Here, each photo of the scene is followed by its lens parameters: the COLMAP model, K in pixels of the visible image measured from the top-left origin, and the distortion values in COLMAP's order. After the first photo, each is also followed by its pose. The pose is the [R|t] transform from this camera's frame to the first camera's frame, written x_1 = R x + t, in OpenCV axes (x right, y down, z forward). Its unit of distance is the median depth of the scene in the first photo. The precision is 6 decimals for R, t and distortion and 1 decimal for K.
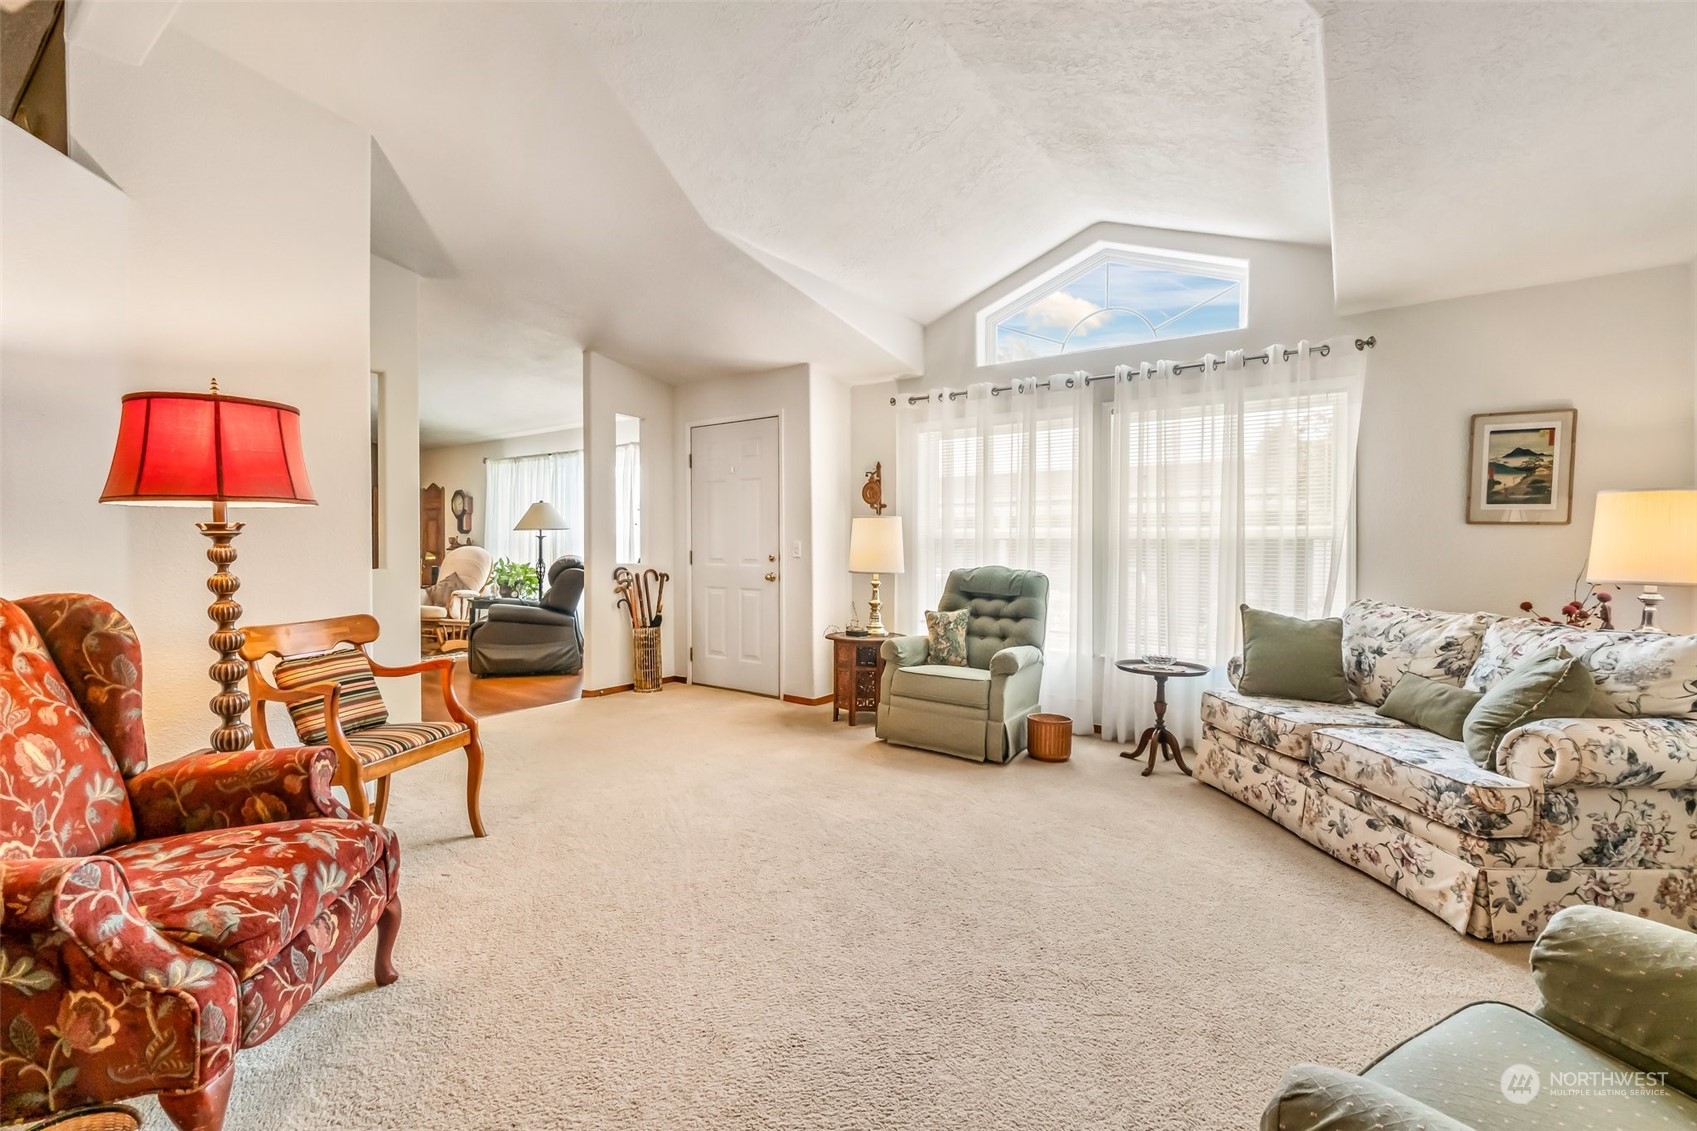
lens RADIAL K [[728.7, 0, 845.9], [0, 728.7, 558.5], [0, 0, 1]] dist [-0.011437, 0.003700]
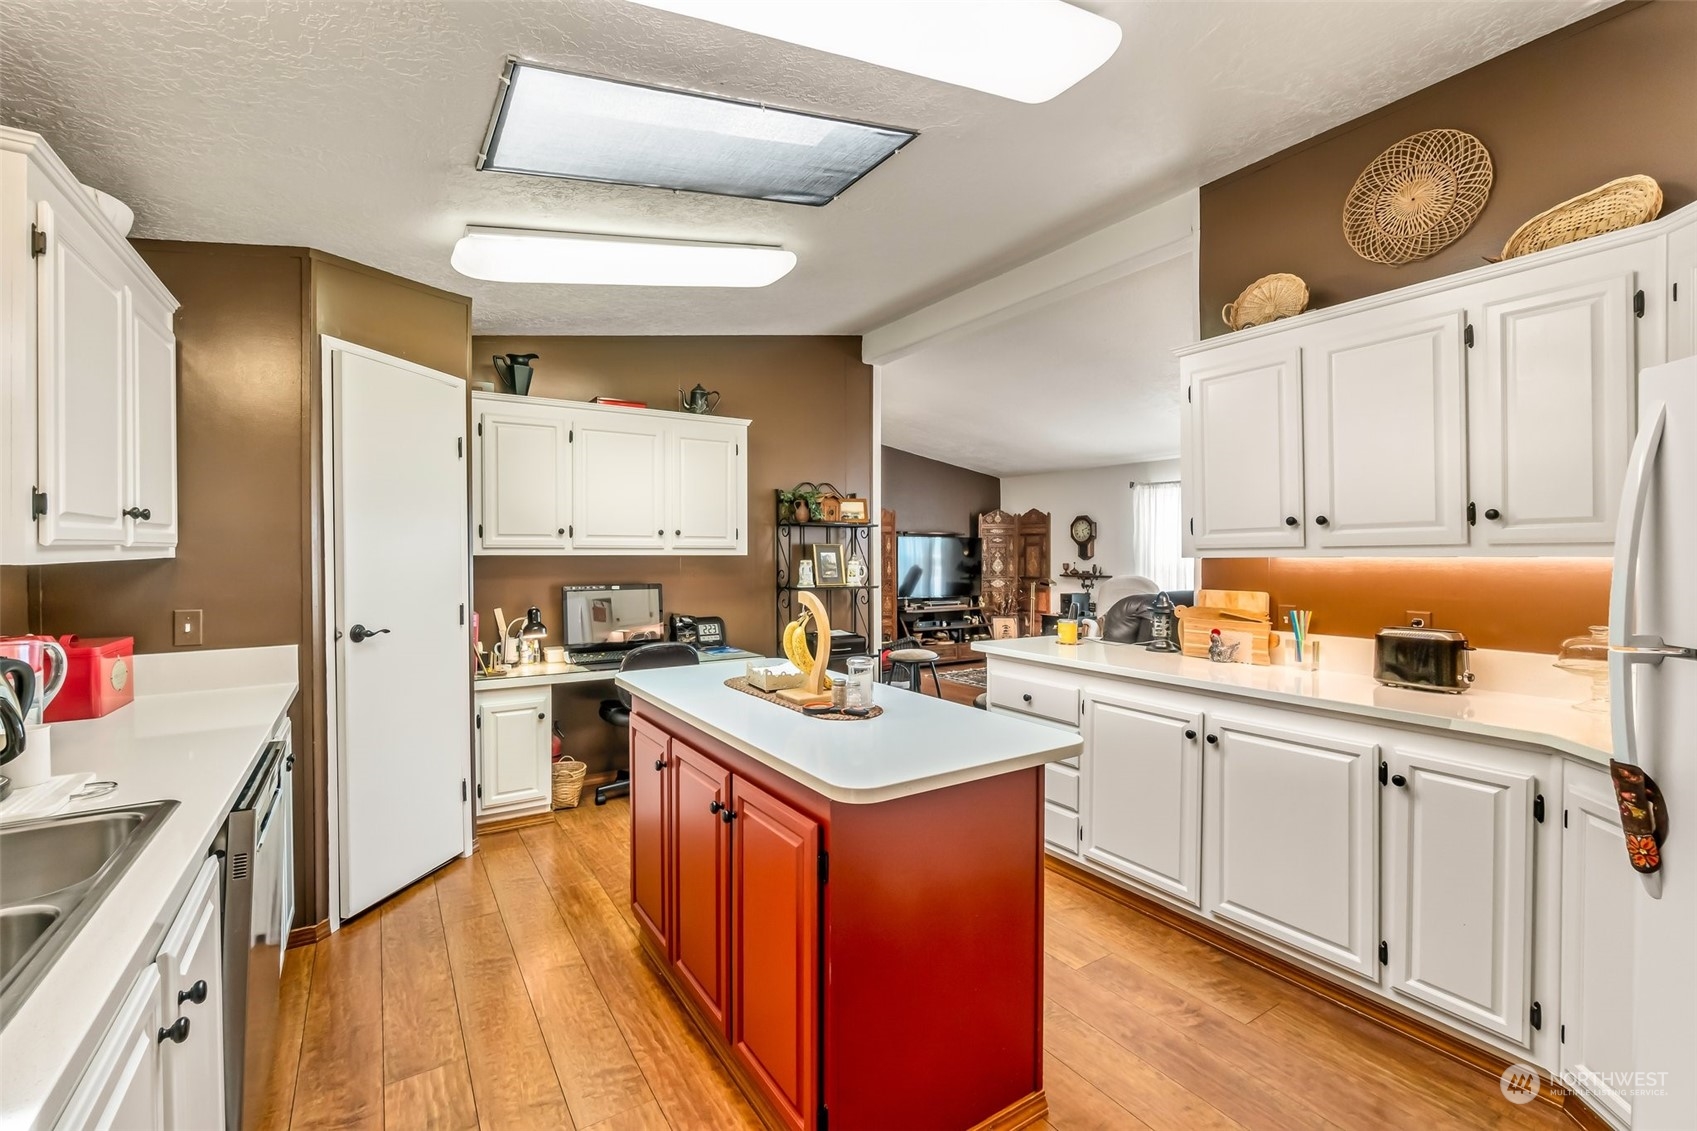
lens RADIAL K [[728.7, 0, 834.6], [0, 728.7, 558.2], [0, 0, 1]] dist [-0.011437, 0.003700]
pose [[0.922591, -0.002670, -0.385770, -0.963167], [-0.000086, 0.999975, -0.007128, -0.061965], [0.385779, 0.006609, 0.922567, -0.057244]]
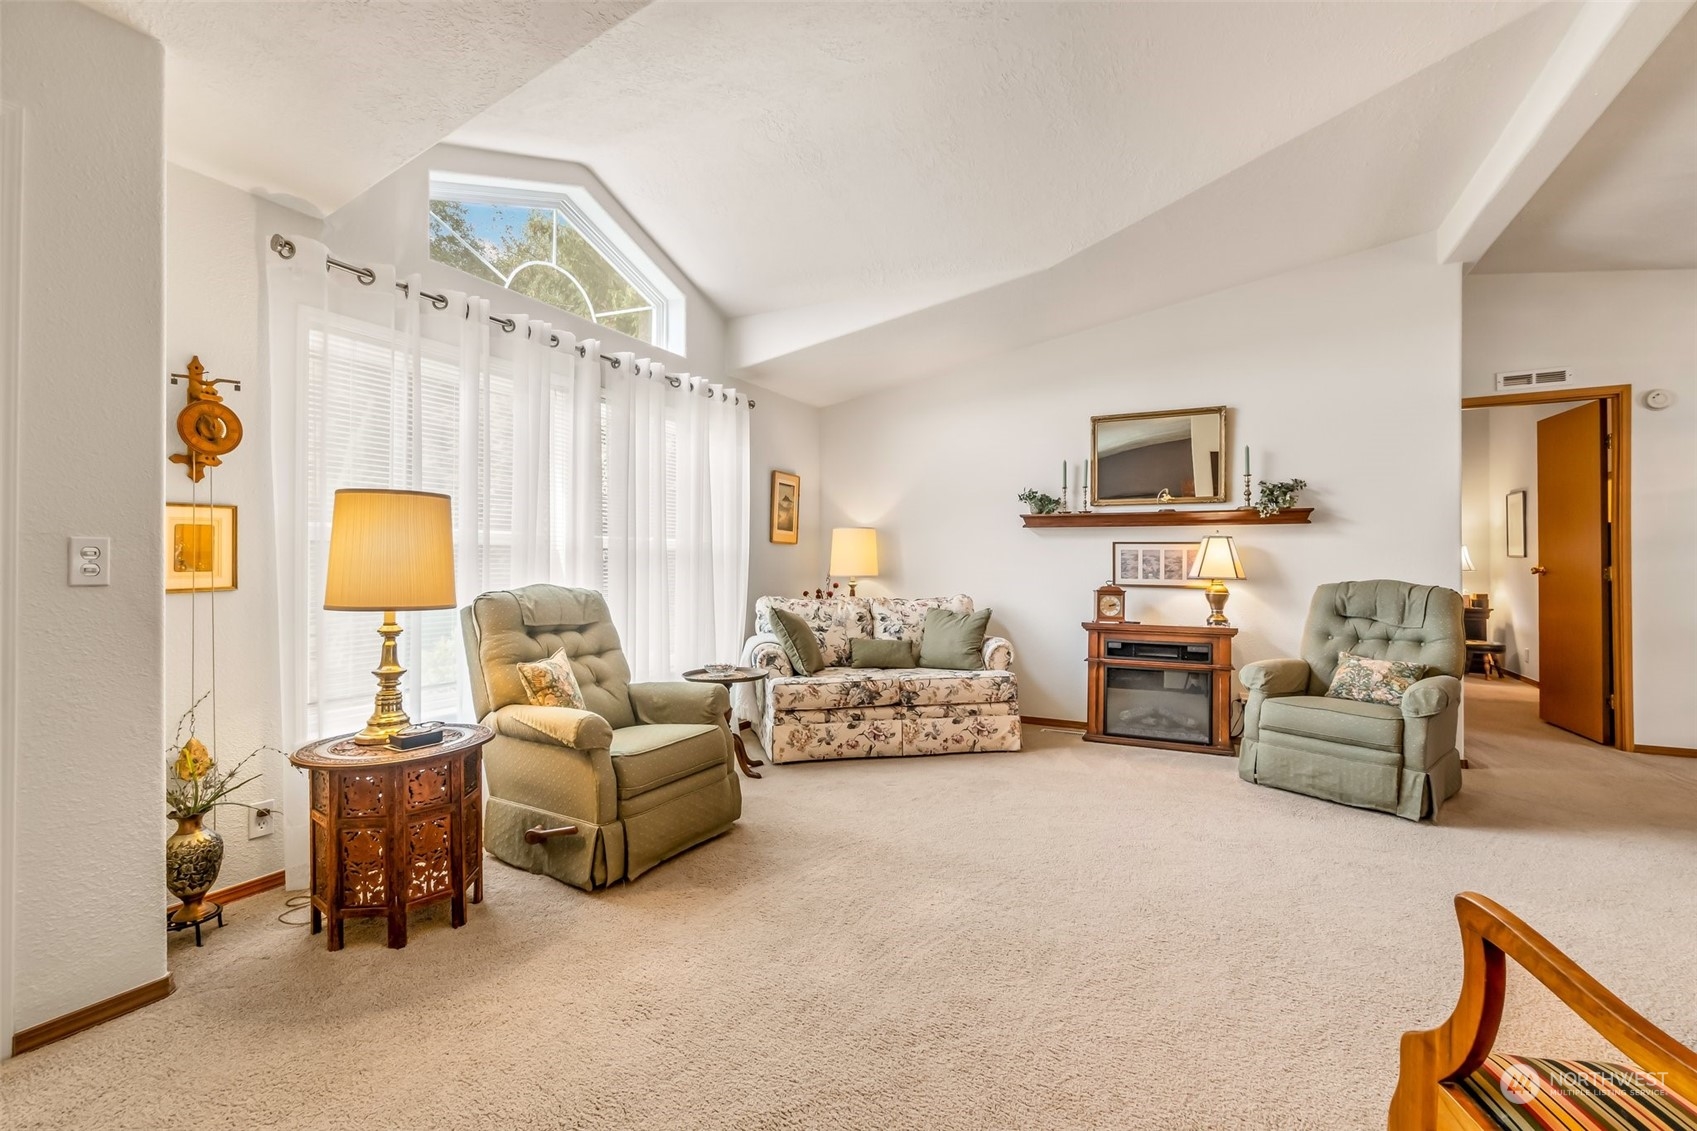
lens RADIAL K [[728.7, 0, 839.0], [0, 728.7, 561.3], [0, 0, 1]] dist [-0.011437, 0.003700]
pose [[-0.127804, -0.002701, 0.991796, -0.540393], [0.016798, 0.999847, 0.004887, -0.011026], [-0.991657, 0.017285, -0.127739, 0.870656]]
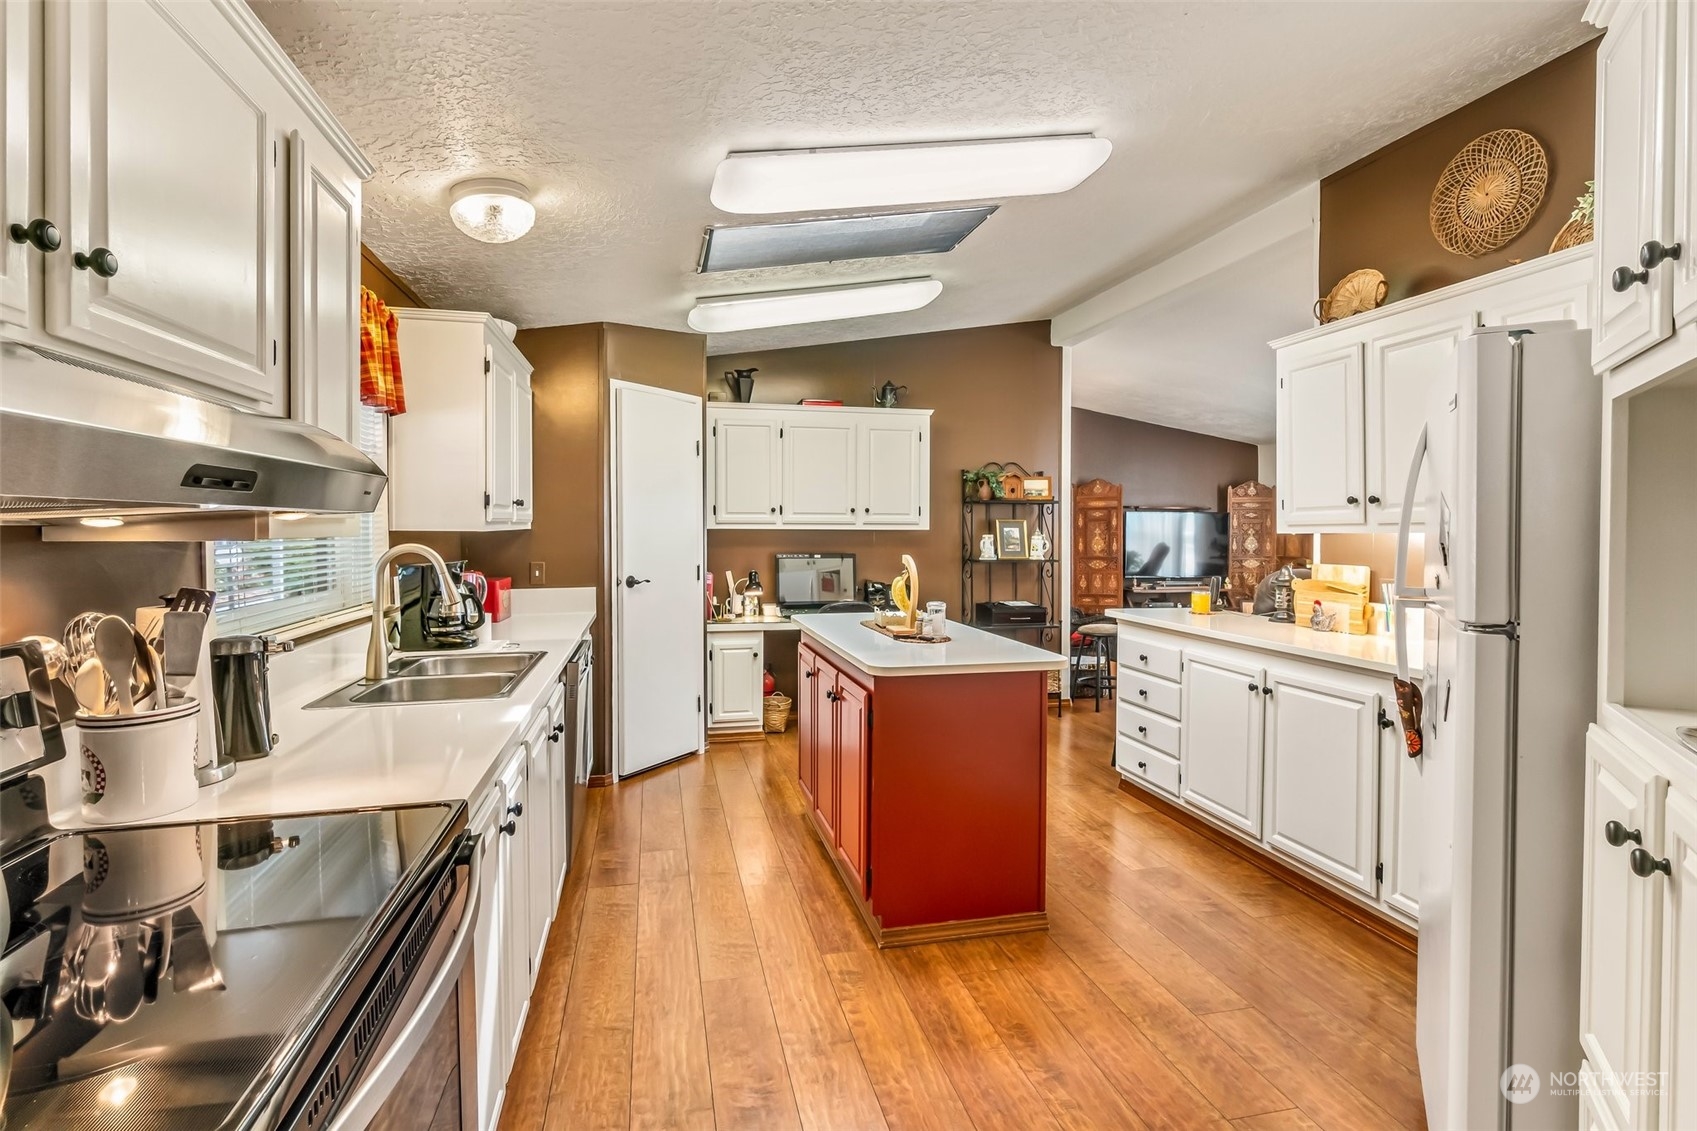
lens RADIAL K [[813.4, 0, 825.4], [0, 813.4, 539.5], [0, 0, 1]] dist [-0.018008, -0.000338]
pose [[0.730490, 0.006692, -0.682891, -0.698513], [-0.008946, 0.999960, 0.000229, -0.056751], [0.682865, 0.005942, 0.730521, -0.223132]]
